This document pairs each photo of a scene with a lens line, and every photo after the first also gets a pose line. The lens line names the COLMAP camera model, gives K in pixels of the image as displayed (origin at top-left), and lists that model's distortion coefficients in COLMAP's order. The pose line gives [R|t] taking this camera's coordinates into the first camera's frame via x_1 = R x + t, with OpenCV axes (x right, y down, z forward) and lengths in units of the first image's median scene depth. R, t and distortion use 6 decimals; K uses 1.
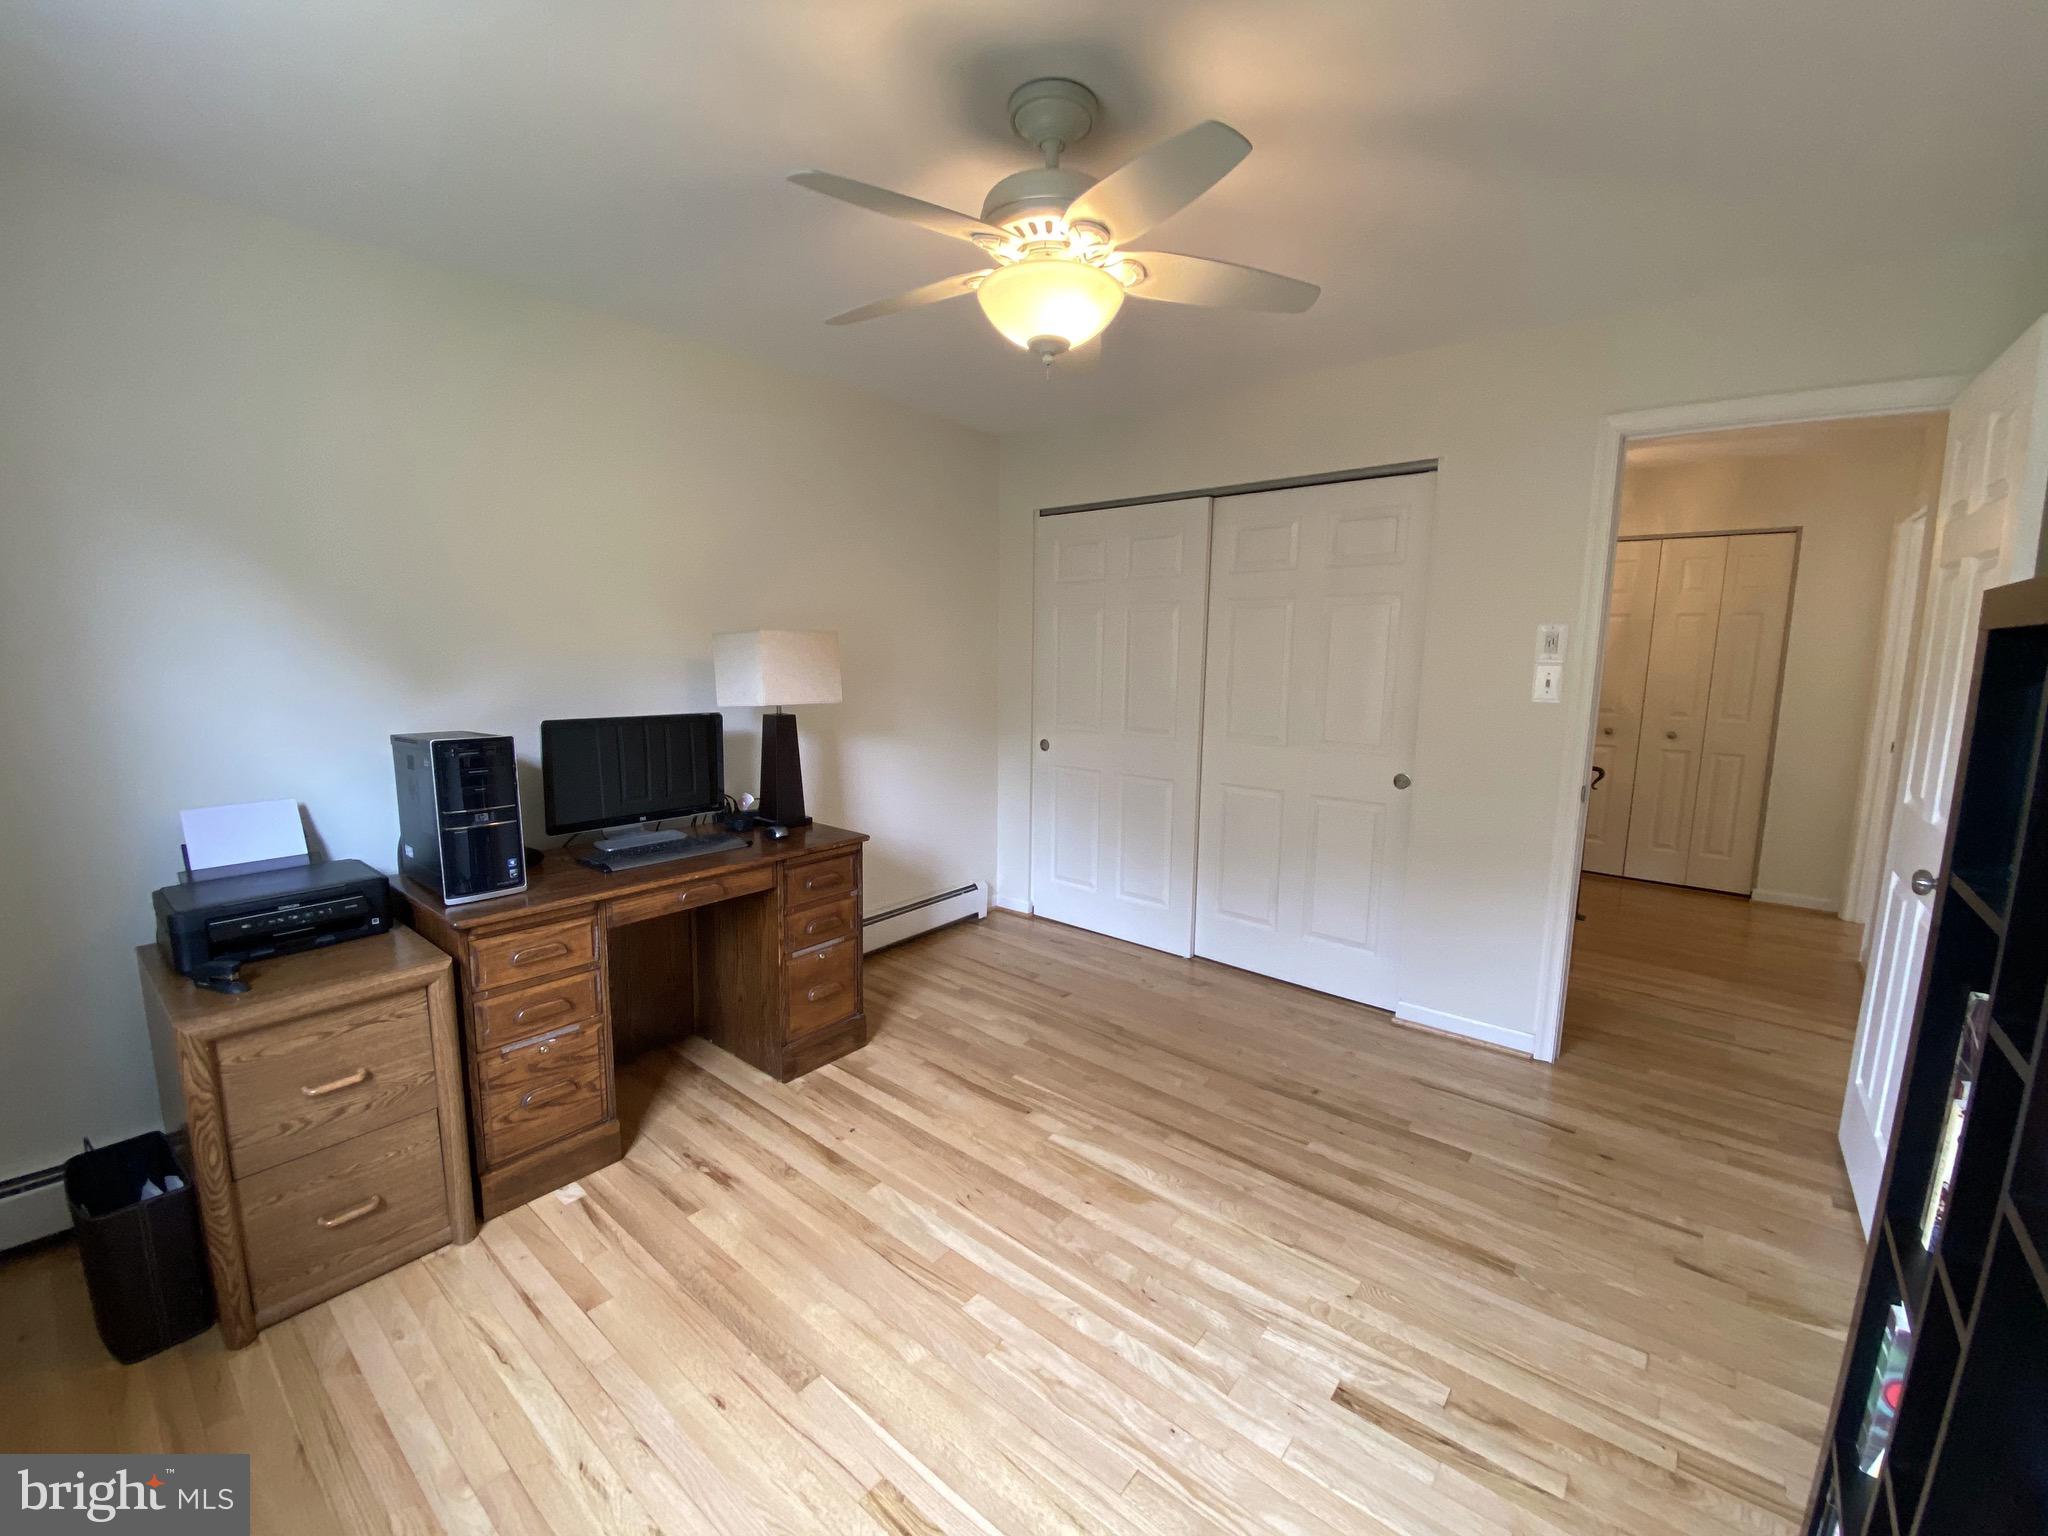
lens RADIAL K [[833.8, 0, 1027.5], [0, 833.8, 765.7], [0, 0, 1]] dist [0.035237, -0.030284]
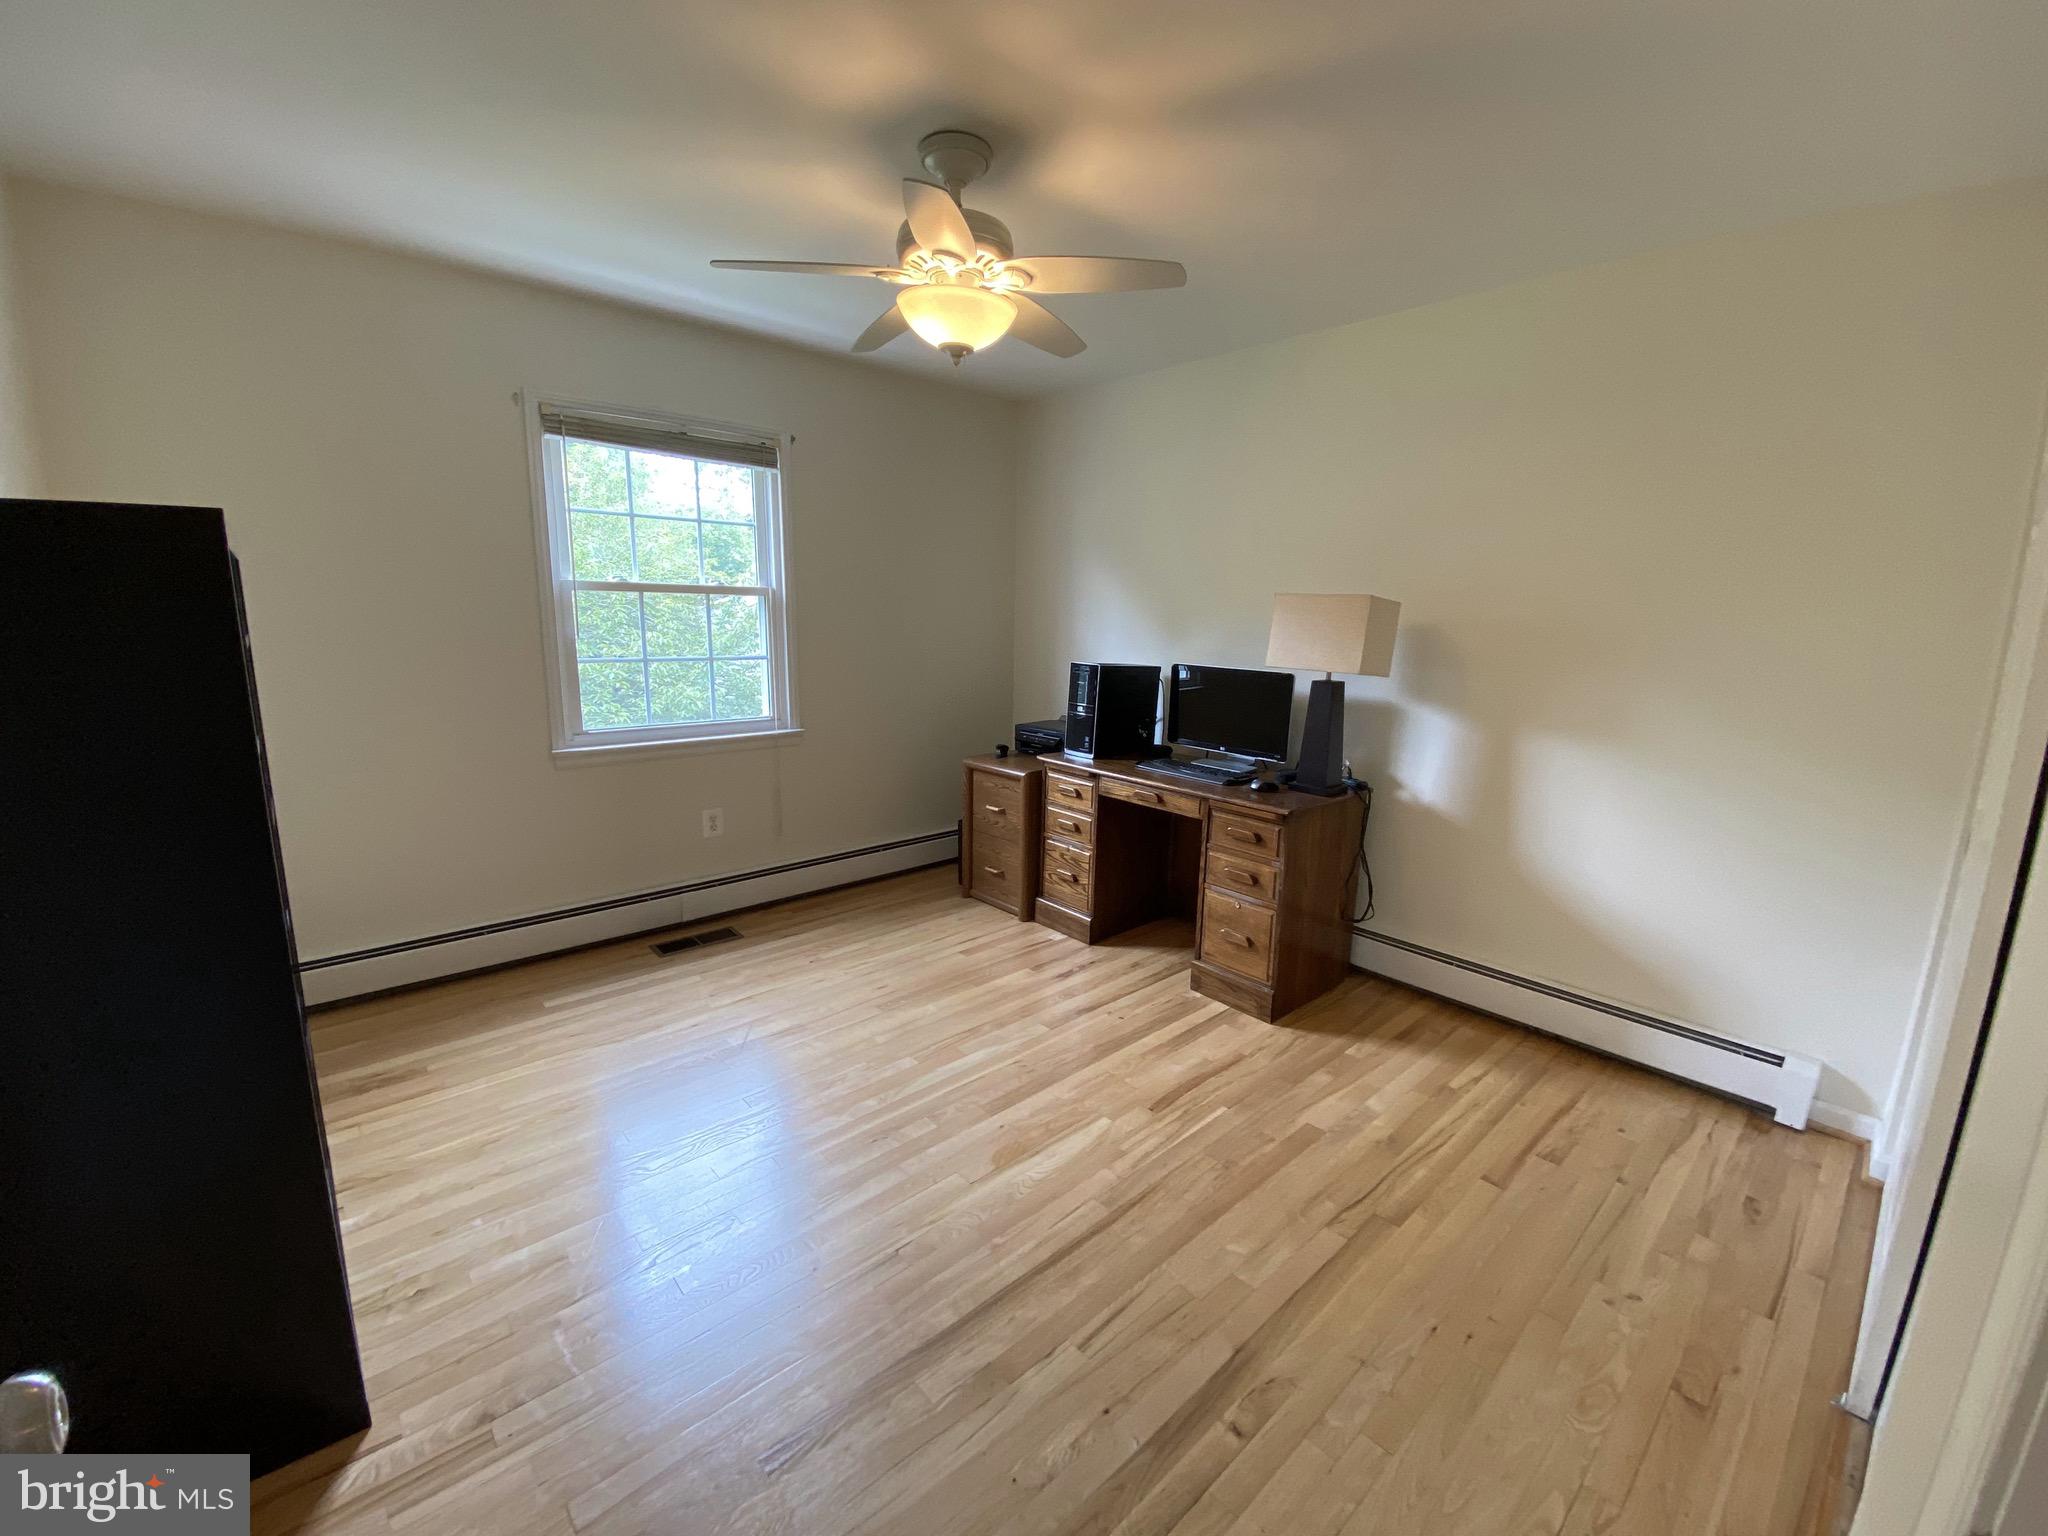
lens RADIAL K [[833.8, 0, 1027.5], [0, 833.8, 765.7], [0, 0, 1]] dist [0.035237, -0.030284]
pose [[-0.146663, 0.174023, -0.973759, 0.908513], [-0.168940, 0.965534, 0.197998, -0.124558], [0.974653, 0.193546, -0.112208, 0.940525]]
